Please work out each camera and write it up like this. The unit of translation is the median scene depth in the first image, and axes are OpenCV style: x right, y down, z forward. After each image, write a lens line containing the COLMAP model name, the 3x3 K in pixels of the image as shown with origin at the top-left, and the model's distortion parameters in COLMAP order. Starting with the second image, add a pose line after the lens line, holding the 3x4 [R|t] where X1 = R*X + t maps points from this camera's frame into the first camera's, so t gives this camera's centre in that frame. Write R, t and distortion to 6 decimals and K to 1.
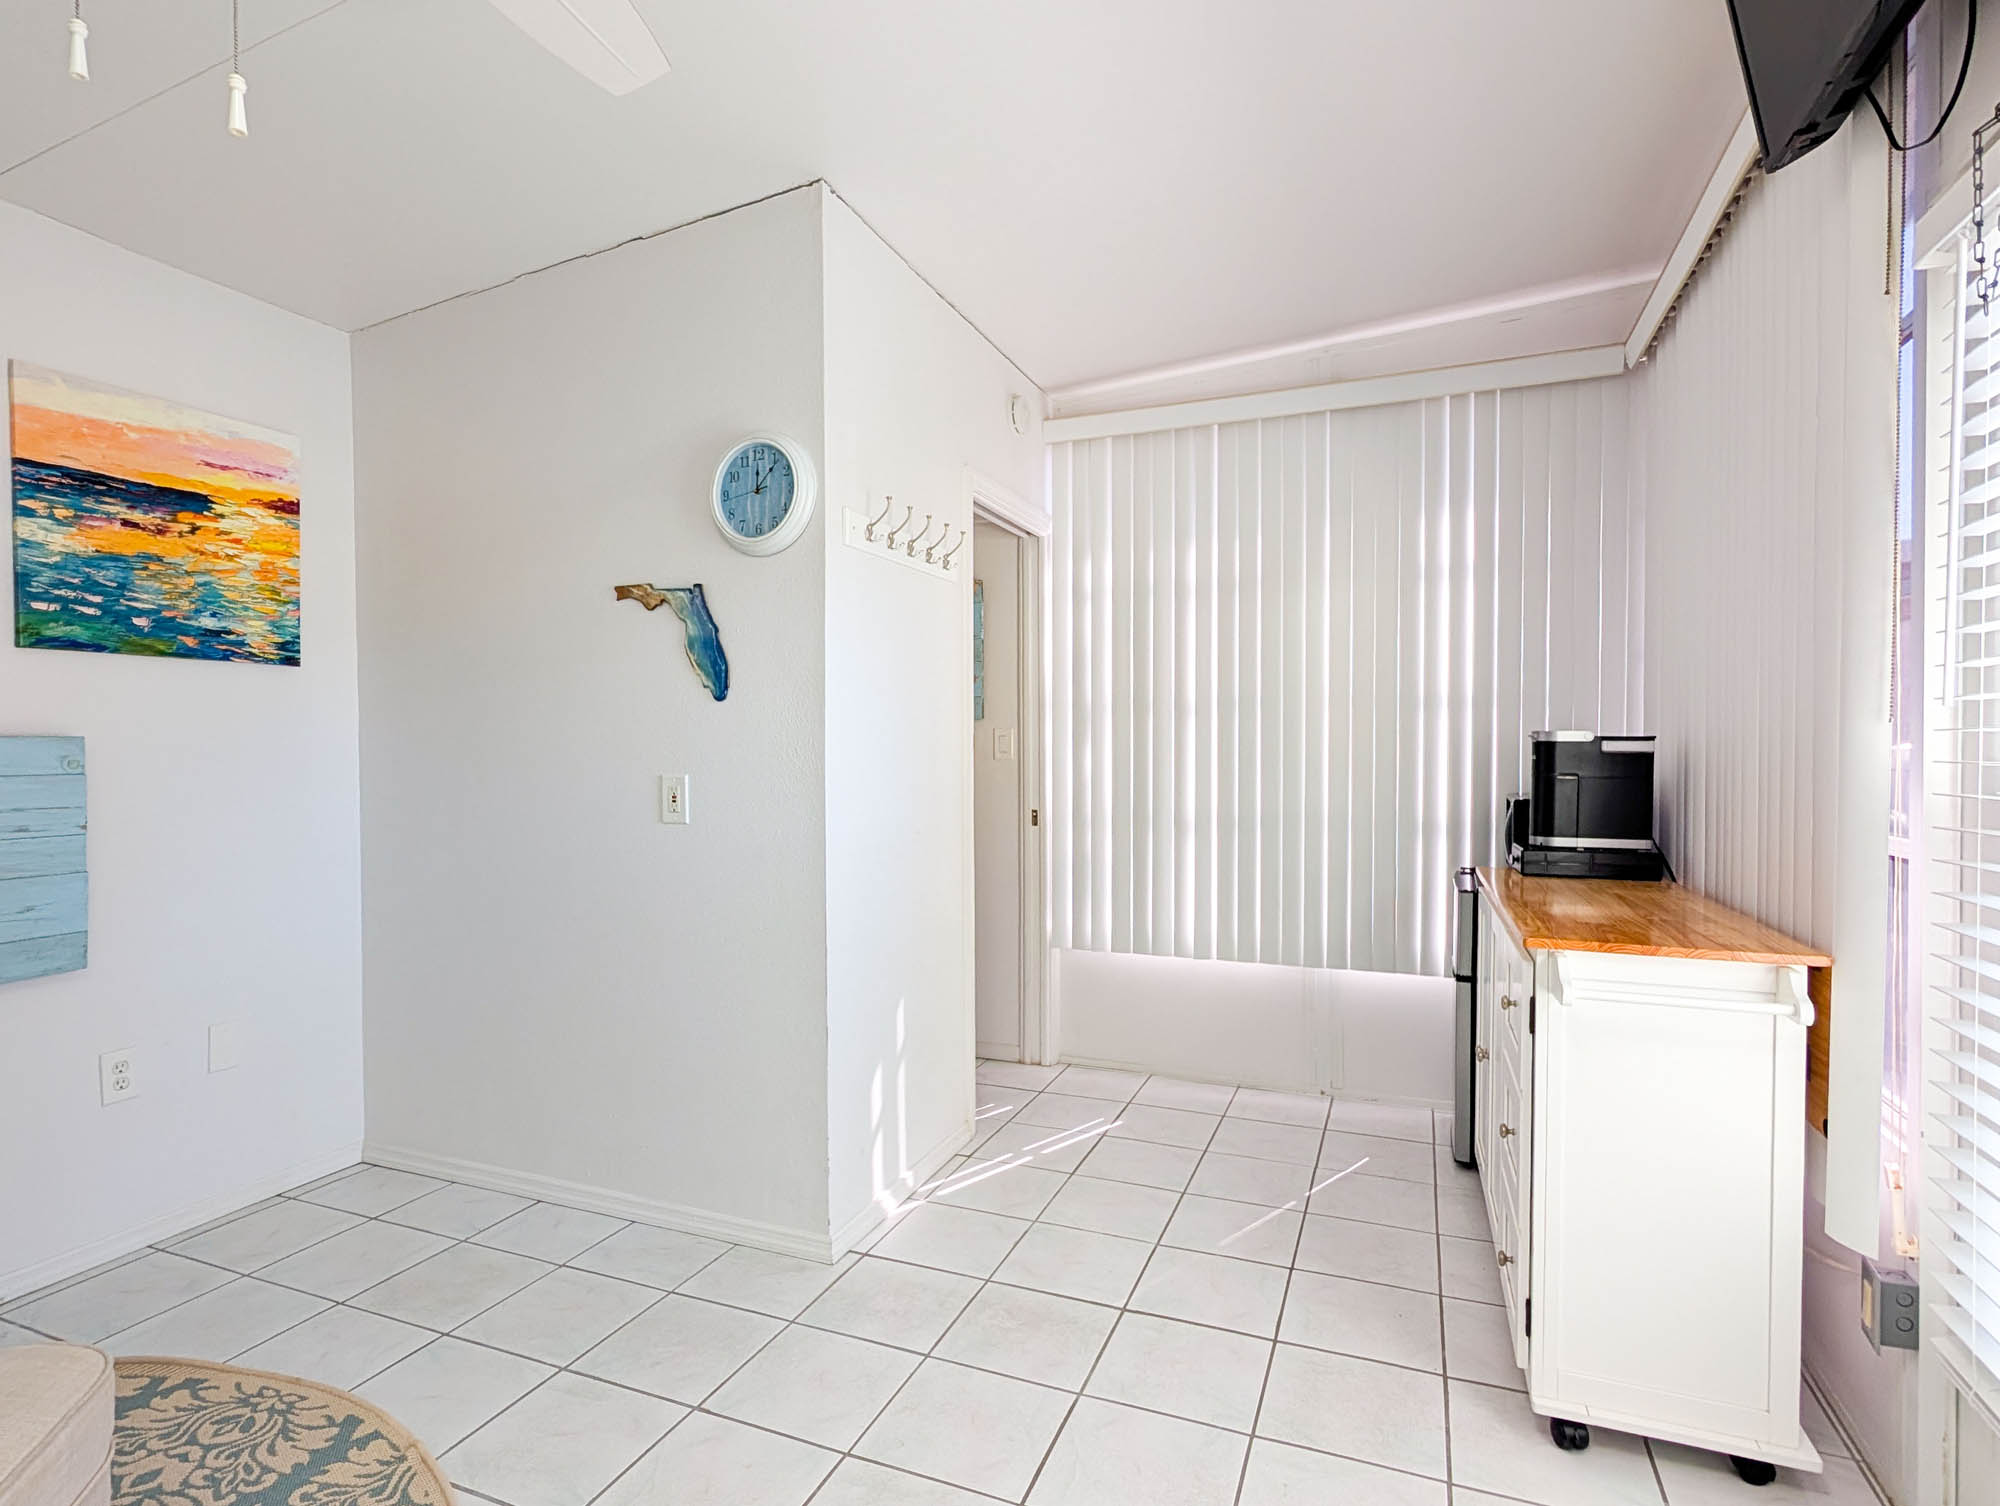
lens RADIAL K [[1034.9, 0, 994.6], [0, 1034.9, 754.9], [0, 0, 1]] dist [-0.005642, -0.000704]
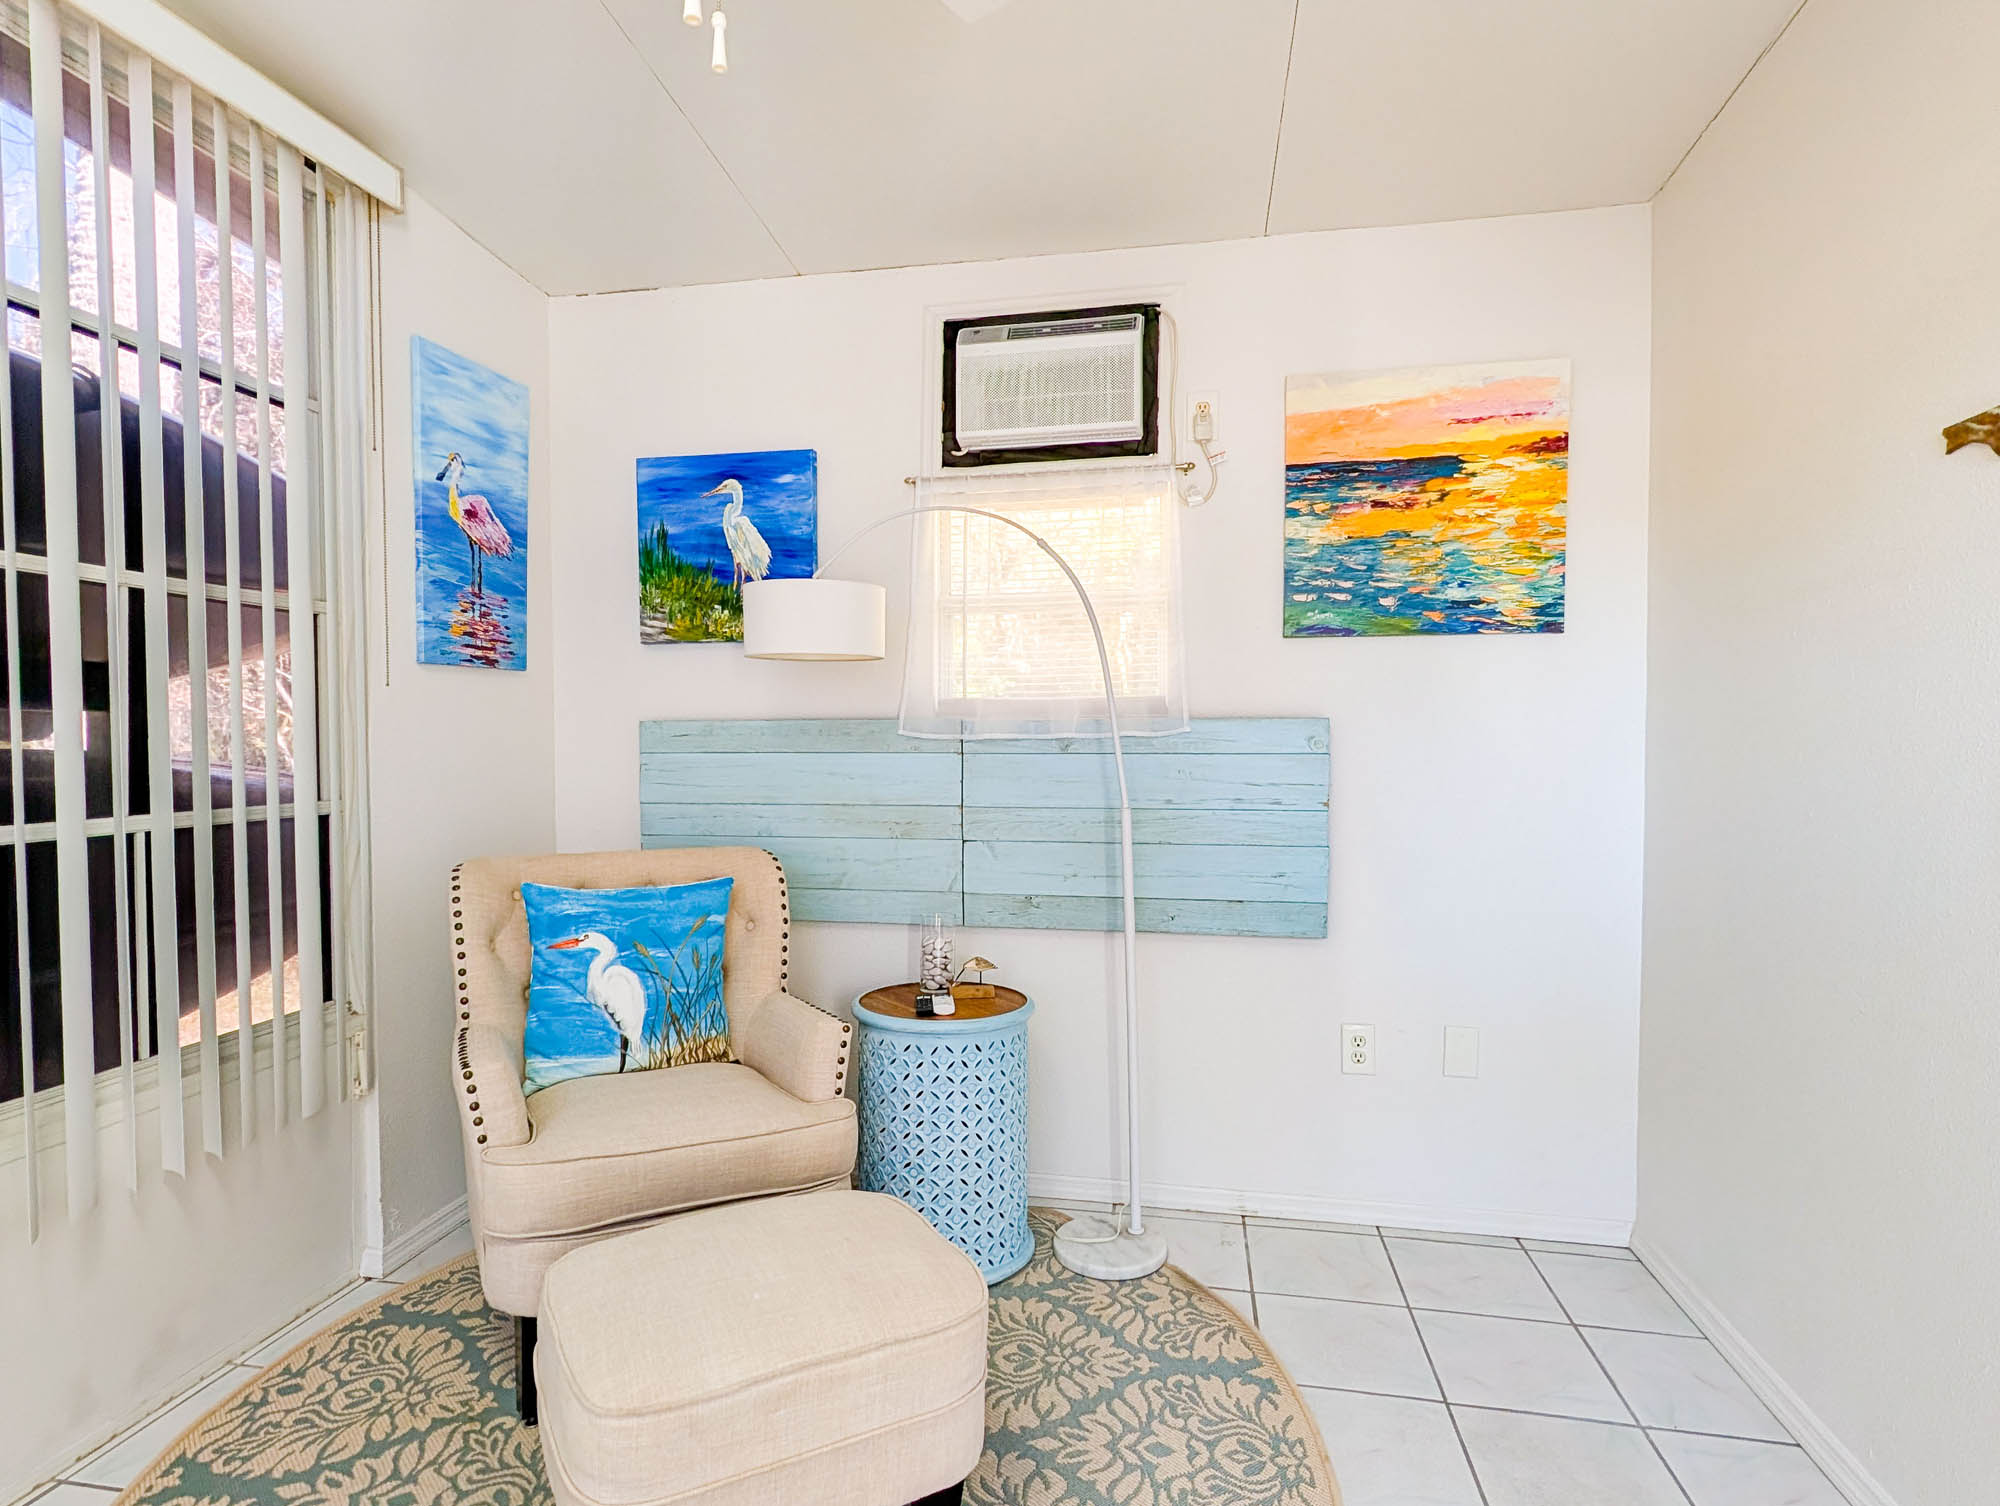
lens RADIAL K [[1034.9, 0, 993.4], [0, 1034.9, 767.8], [0, 0, 1]] dist [-0.005642, -0.000704]
pose [[0.189517, 0.033447, -0.981308, 0.077458], [-0.008145, 0.999439, 0.032492, 0.001120], [0.981844, 0.001835, 0.189683, 0.428817]]
